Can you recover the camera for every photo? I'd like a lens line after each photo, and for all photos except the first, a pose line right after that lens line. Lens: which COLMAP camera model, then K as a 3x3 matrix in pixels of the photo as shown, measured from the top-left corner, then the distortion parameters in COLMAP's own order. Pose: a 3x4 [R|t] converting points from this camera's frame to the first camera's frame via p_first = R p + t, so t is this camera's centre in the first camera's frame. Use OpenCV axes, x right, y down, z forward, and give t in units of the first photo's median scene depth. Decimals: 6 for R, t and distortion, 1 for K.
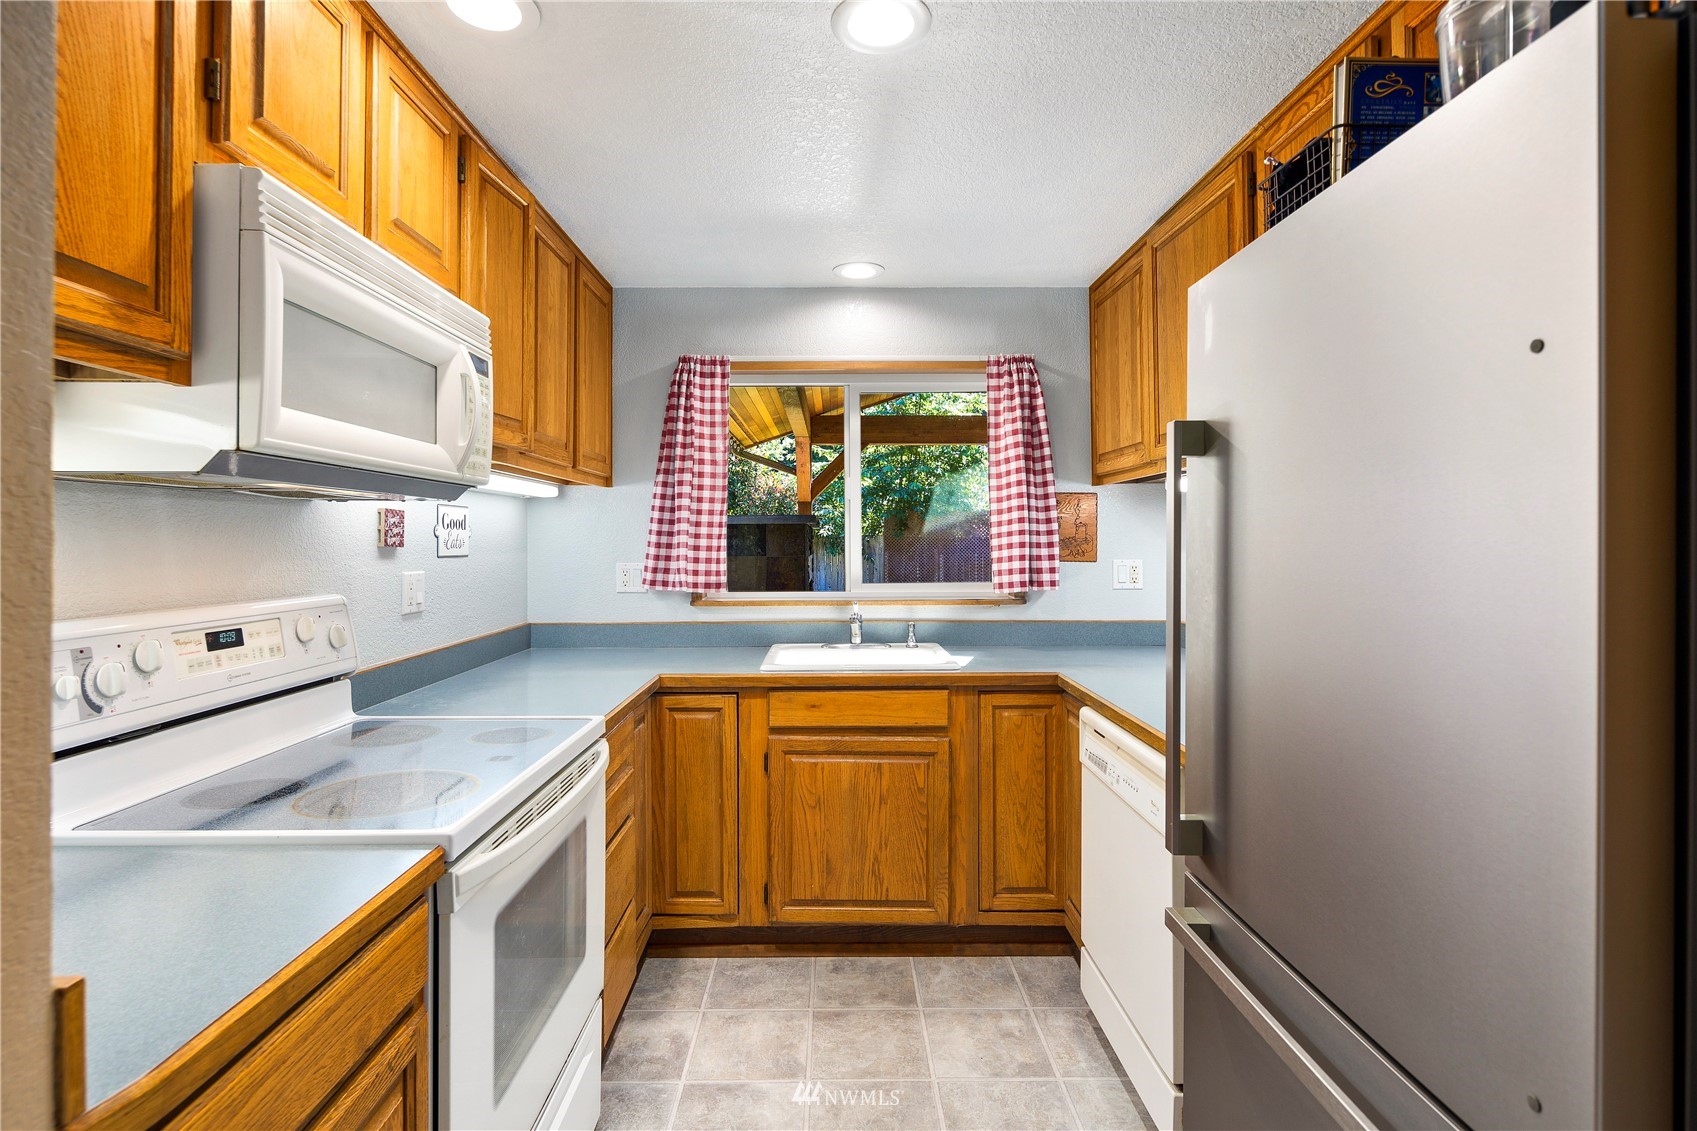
lens RADIAL K [[825.7, 0, 844.2], [0, 825.7, 529.5], [0, 0, 1]] dist [-0.001995, -0.001978]
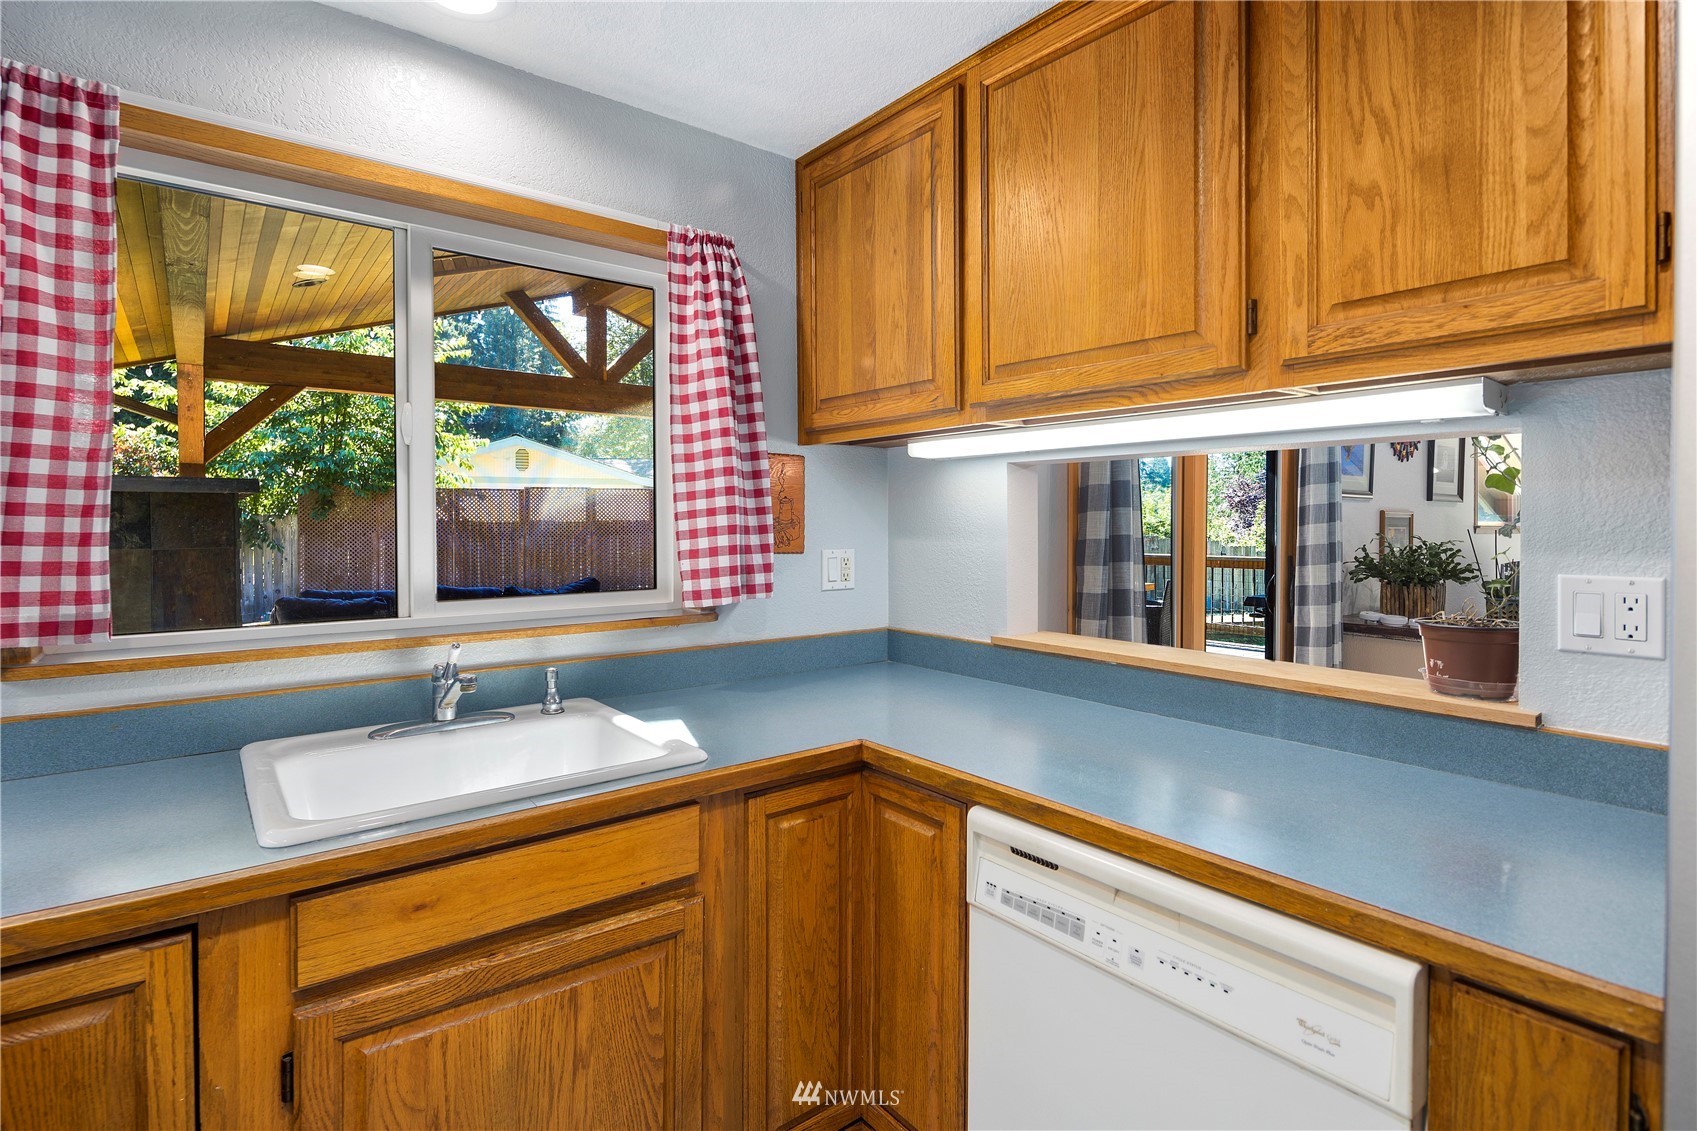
lens RADIAL K [[825.7, 0, 844.2], [0, 825.7, 529.5], [0, 0, 1]] dist [-0.001995, -0.001978]
pose [[0.795278, -0.001323, 0.606243, -0.120561], [-0.011349, 0.999790, 0.017069, 0.007962], [-0.606139, -0.020455, 0.795096, 0.527325]]
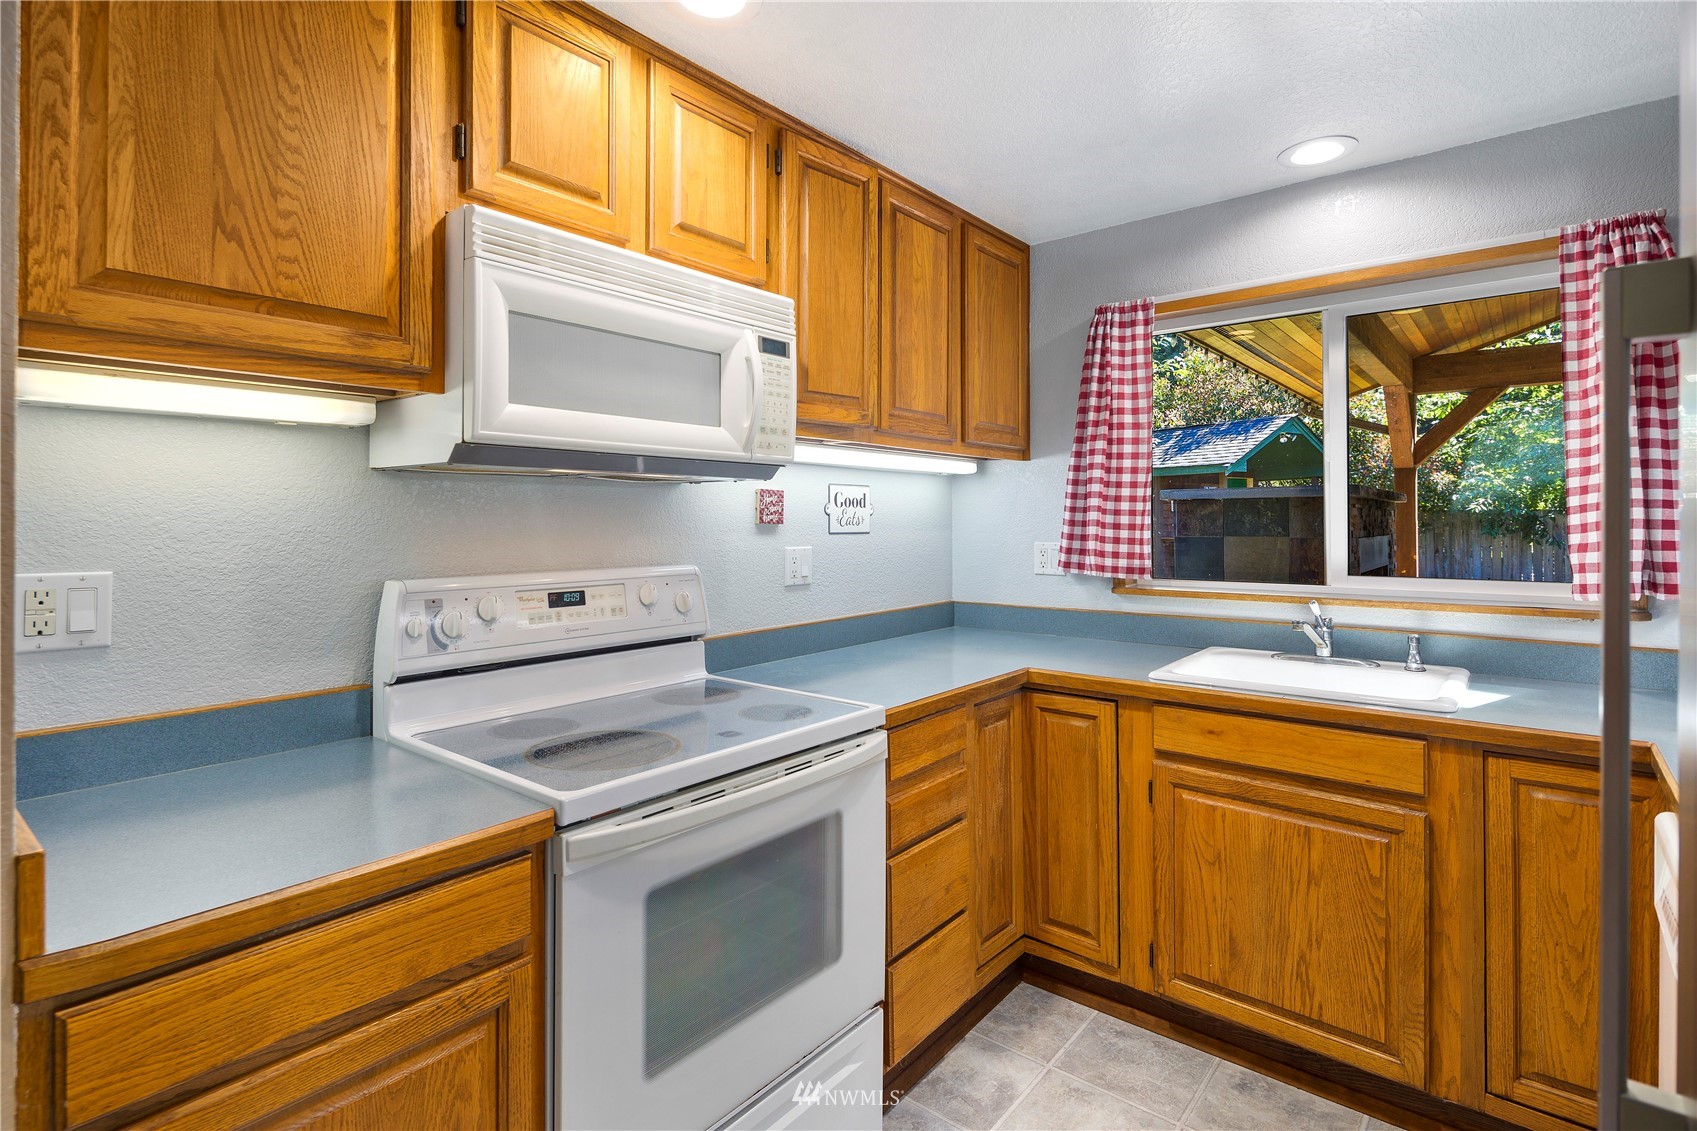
lens RADIAL K [[831.4, 0, 844.6], [0, 831.4, 509.4], [0, 0, 1]] dist [-0.000612, -0.002745]
pose [[0.762309, -0.008213, -0.647161, 0.204624], [0.009797, 0.999951, -0.001151, 0.003501], [0.647139, -0.005463, 0.762353, 0.187179]]
